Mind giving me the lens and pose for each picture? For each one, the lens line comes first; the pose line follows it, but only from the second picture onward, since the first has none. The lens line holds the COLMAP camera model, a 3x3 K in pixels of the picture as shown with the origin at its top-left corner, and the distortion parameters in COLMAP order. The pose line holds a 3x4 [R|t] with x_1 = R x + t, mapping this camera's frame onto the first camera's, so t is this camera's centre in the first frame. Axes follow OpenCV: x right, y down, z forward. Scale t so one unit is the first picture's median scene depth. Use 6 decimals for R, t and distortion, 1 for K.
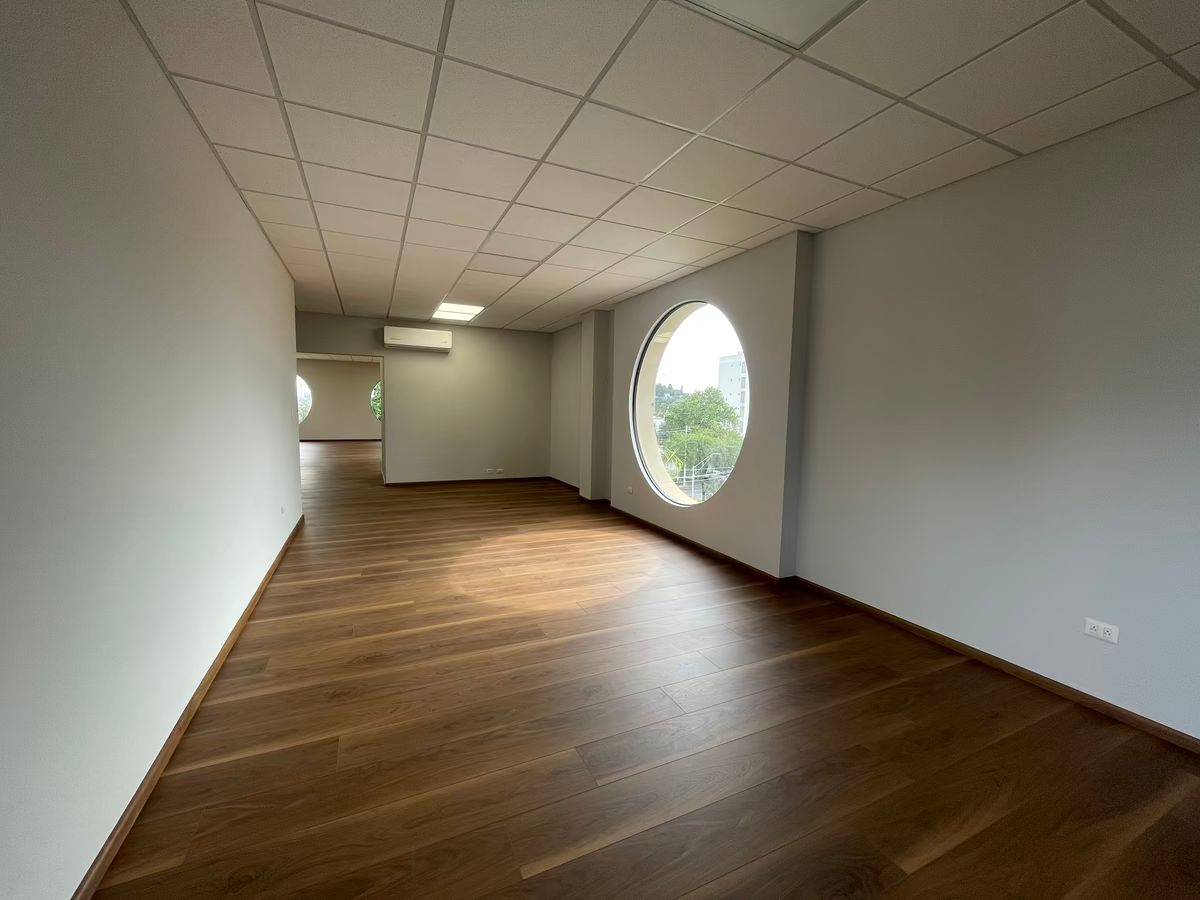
lens RADIAL K [[489.1, 0, 600.6], [0, 489.1, 437.9], [0, 0, 1]] dist [-0.020178, 0.001177]
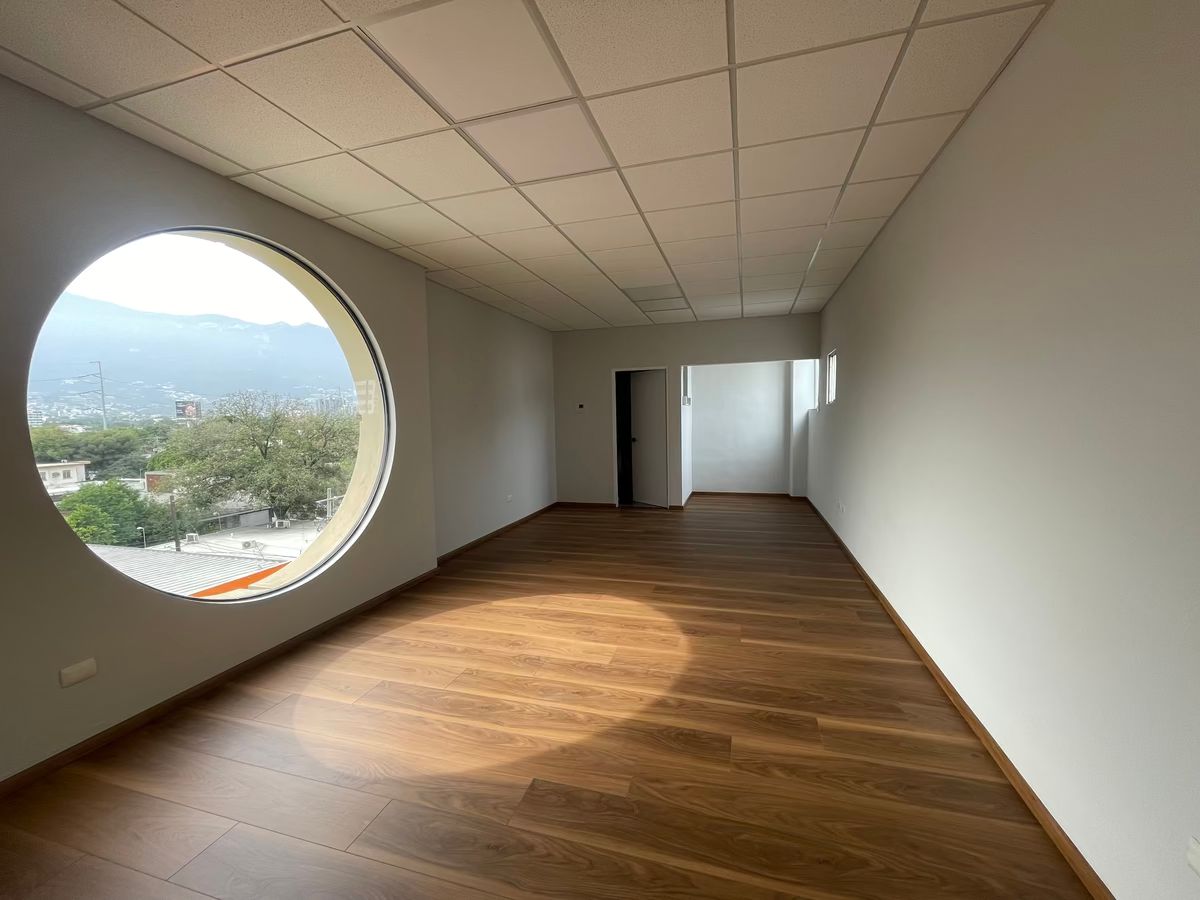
lens RADIAL K [[489.1, 0, 595.1], [0, 489.1, 444.1], [0, 0, 1]] dist [-0.020178, 0.001177]
pose [[-0.736116, -0.047192, 0.675208, -0.681466], [0.045400, 0.991877, 0.118820, -0.122013], [-0.675331, 0.118120, -0.727994, 1.574722]]
